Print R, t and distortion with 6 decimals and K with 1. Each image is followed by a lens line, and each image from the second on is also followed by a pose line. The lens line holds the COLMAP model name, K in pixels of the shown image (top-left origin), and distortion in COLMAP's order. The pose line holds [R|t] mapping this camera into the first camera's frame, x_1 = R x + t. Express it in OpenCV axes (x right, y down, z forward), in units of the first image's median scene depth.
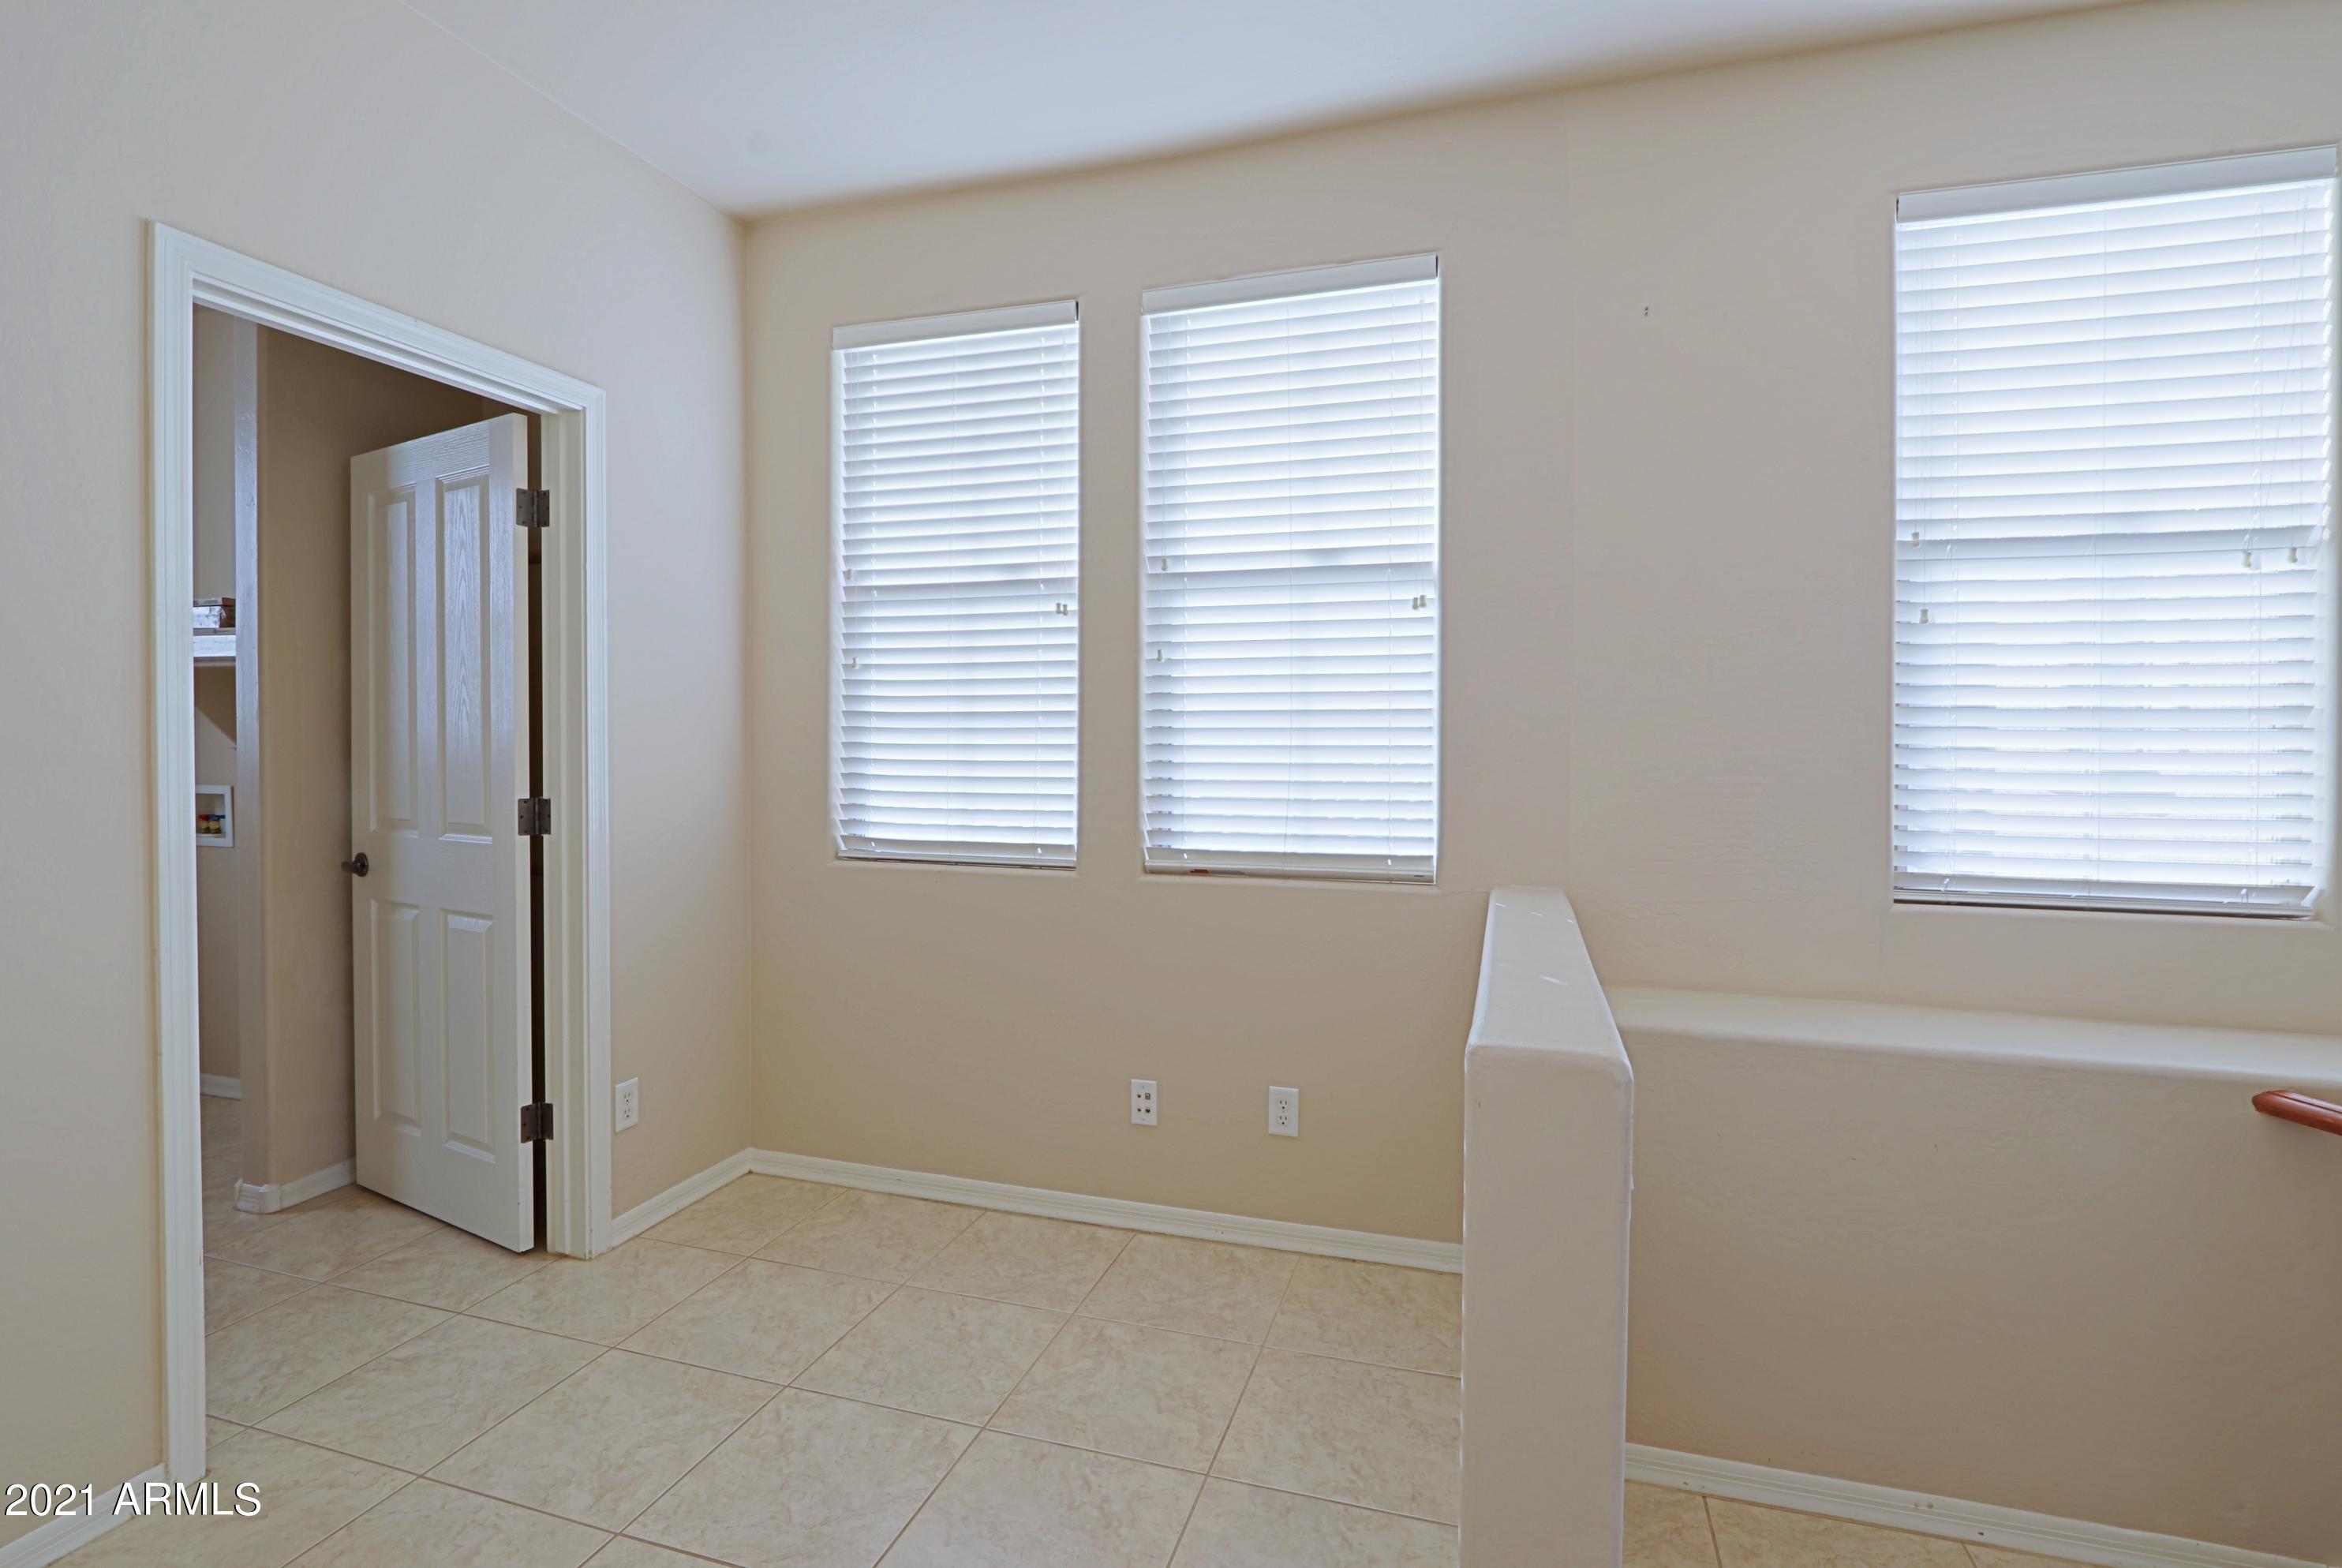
lens RADIAL K [[1079.1, 0, 1180.3], [0, 1079.1, 747.7], [0, 0, 1]] dist [-0.029965, 0.012785]
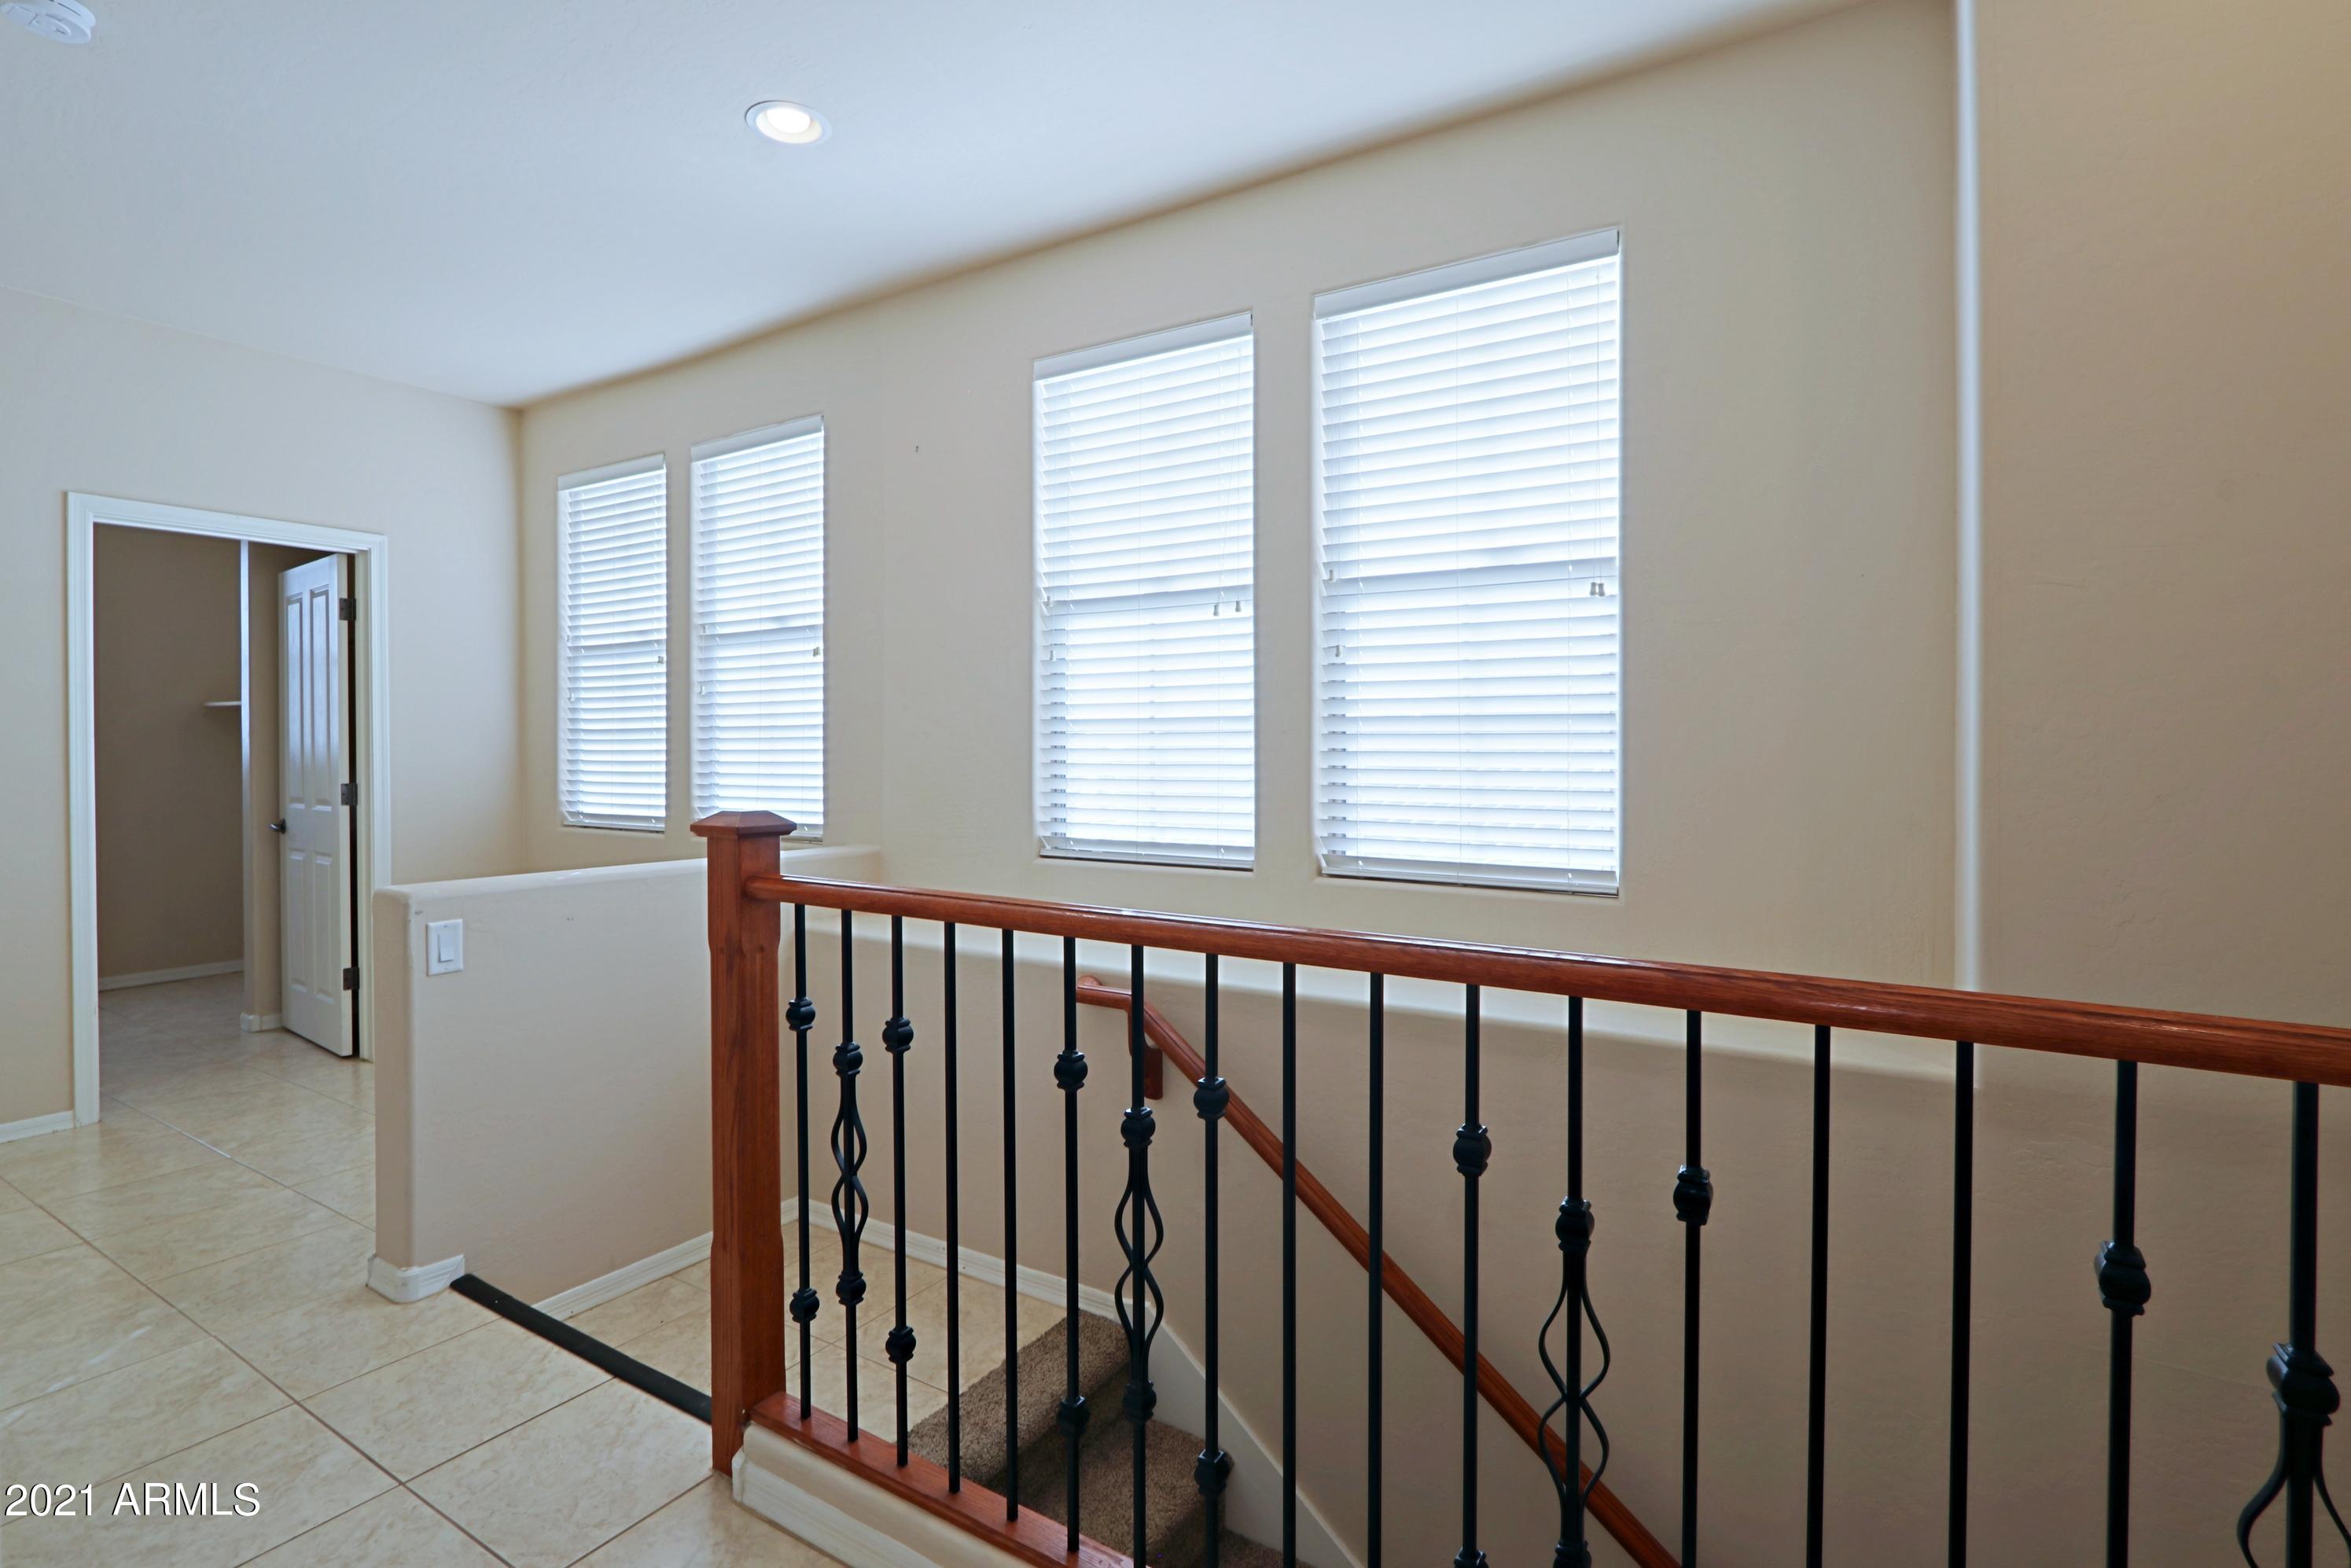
lens RADIAL K [[1149.3, 0, 1227.9], [0, 1149.3, 745.6], [0, 0, 1]] dist [-0.049291, 0.040127]
pose [[0.967763, -0.006286, -0.251784, 0.990016], [0.004226, 0.999953, -0.008720, 0.007792], [0.251827, 0.007375, 0.967744, -0.312706]]
